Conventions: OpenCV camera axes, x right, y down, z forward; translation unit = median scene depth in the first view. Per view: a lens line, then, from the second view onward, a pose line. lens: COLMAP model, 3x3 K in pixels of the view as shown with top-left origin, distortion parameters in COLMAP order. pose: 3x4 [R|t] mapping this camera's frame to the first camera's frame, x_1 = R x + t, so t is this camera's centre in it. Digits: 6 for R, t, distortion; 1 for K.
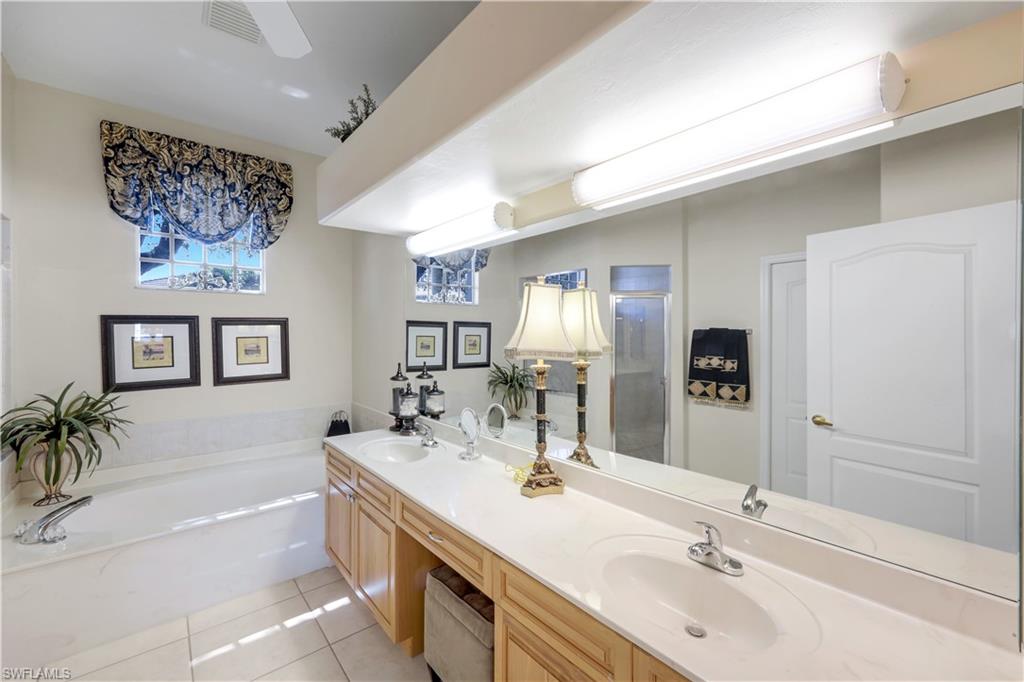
lens RADIAL K [[423.9, 0, 510.2], [0, 423.9, 333.5], [0, 0, 1]] dist [-0.000260, 0.000105]
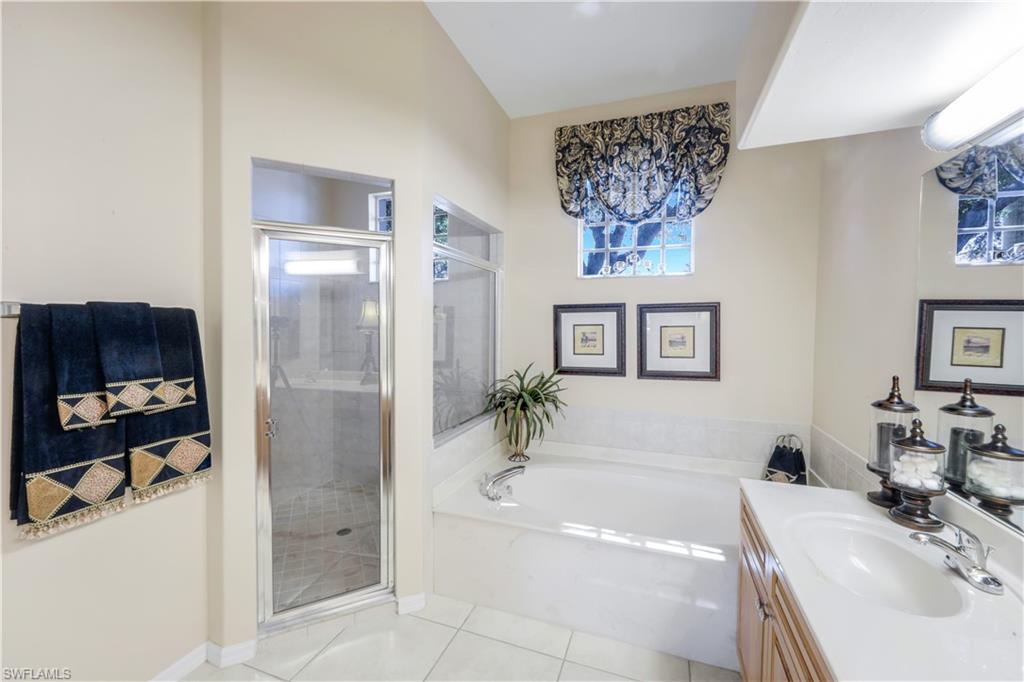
lens RADIAL K [[415.4, 0, 510.3], [0, 415.4, 339.5], [0, 0, 1]] dist [-0.002523, -0.000055]
pose [[0.497423, 0.033467, -0.866862, -0.056076], [-0.009733, 0.999408, 0.032999, 0.012036], [0.867453, -0.007977, 0.497455, 0.321118]]
